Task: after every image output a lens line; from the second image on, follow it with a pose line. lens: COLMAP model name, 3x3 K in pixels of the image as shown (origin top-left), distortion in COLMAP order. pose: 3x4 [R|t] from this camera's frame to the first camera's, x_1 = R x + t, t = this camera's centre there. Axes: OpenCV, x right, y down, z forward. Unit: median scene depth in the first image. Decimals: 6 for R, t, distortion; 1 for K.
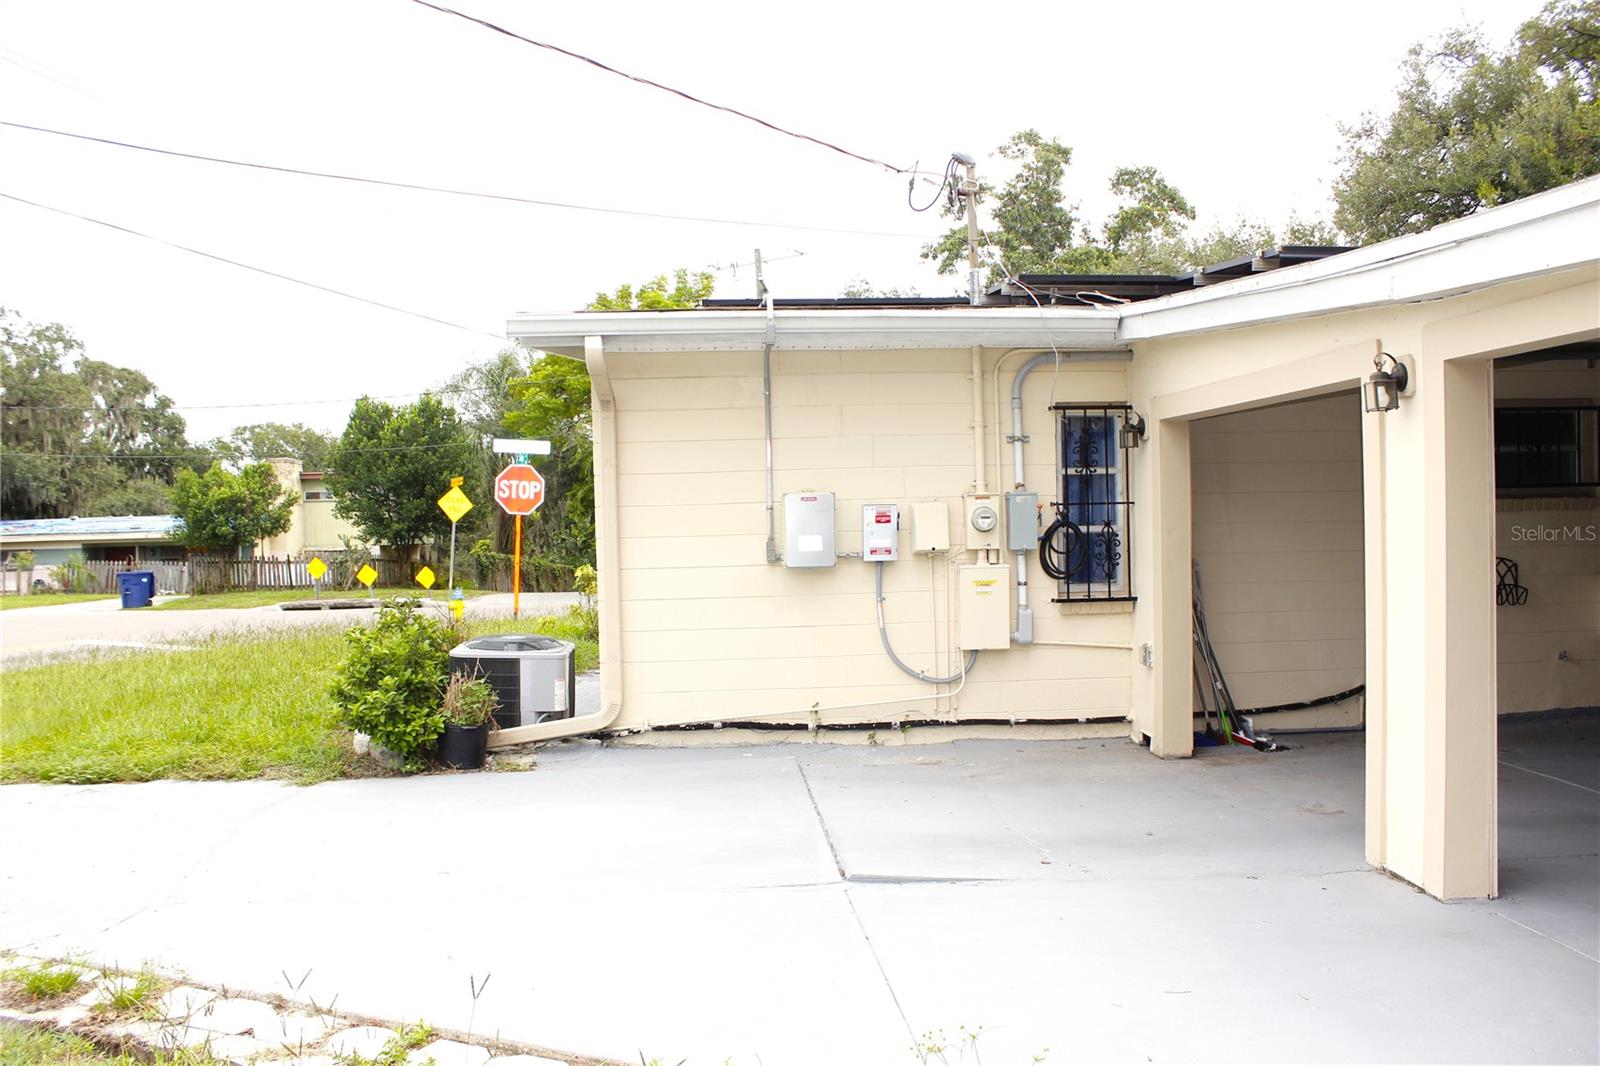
lens RADIAL K [[1346.1, 0, 799.9], [0, 1346.1, 548.6], [0, 0, 1]] dist [-0.158115, 0.147917]
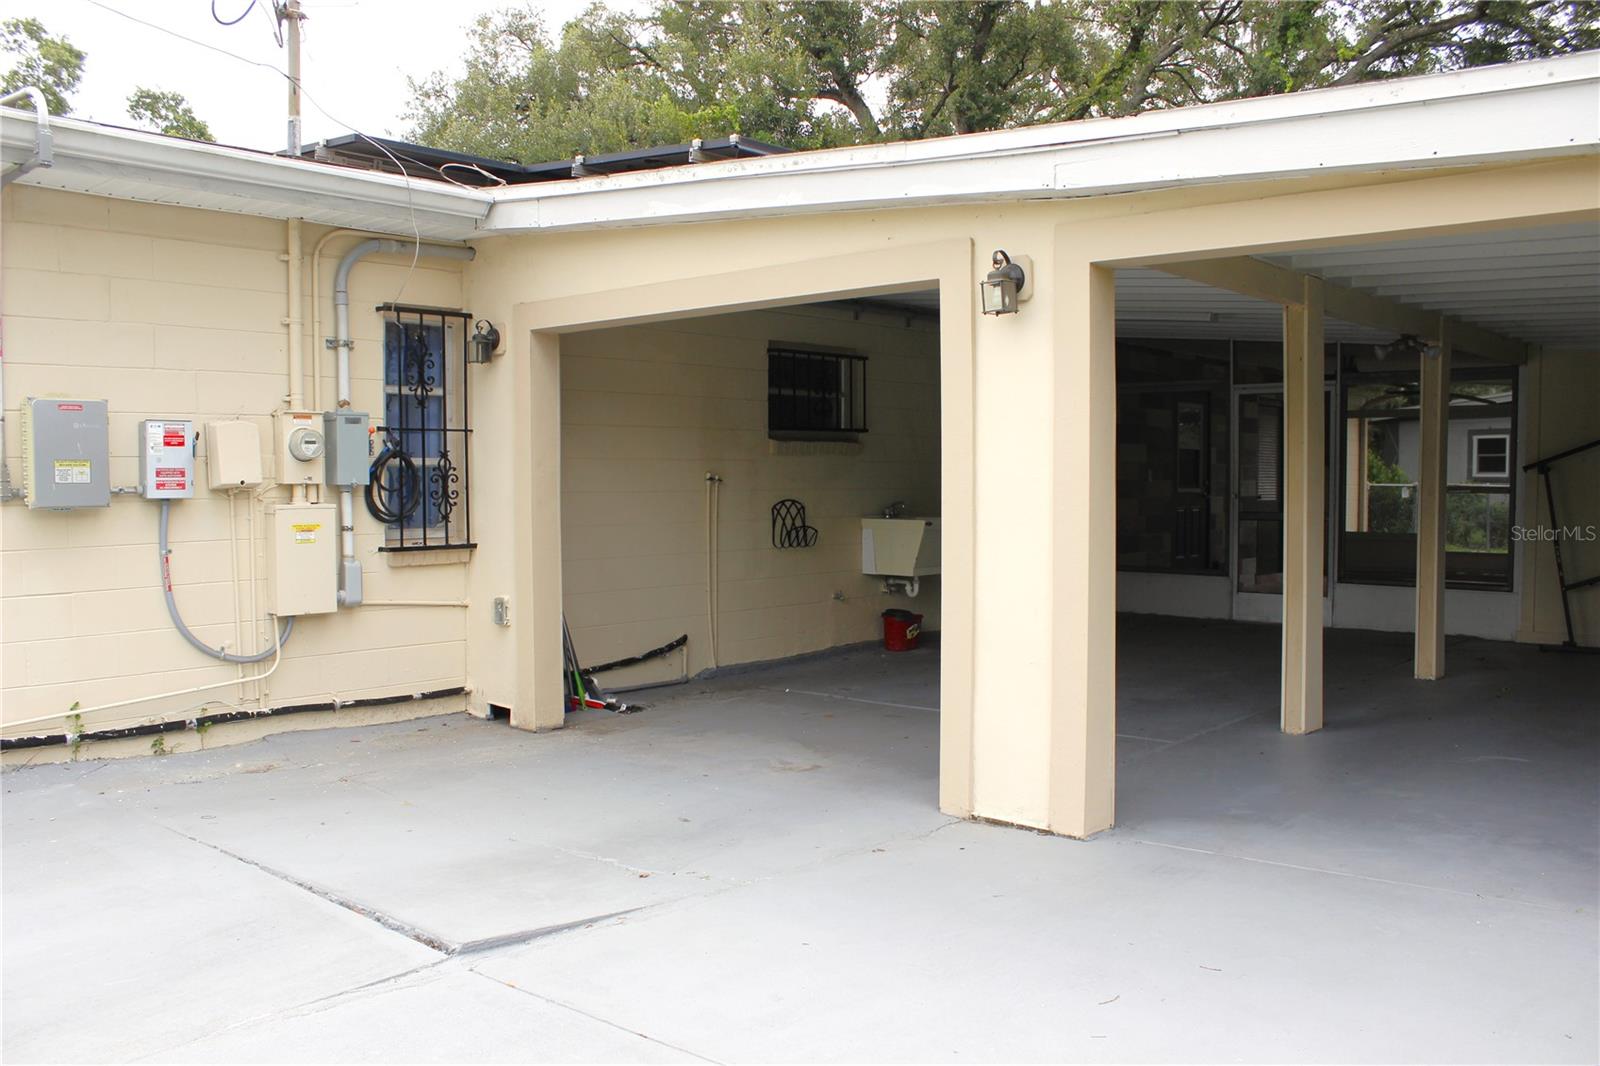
lens RADIAL K [[1335.8, 0, 807.0], [0, 1335.8, 543.3], [0, 0, 1]] dist [-0.171300, 0.159474]
pose [[0.715687, -0.017028, 0.698213, -0.177863], [0.005707, 0.999812, 0.018534, 0.021990], [-0.698397, -0.009280, 0.715650, 0.262161]]
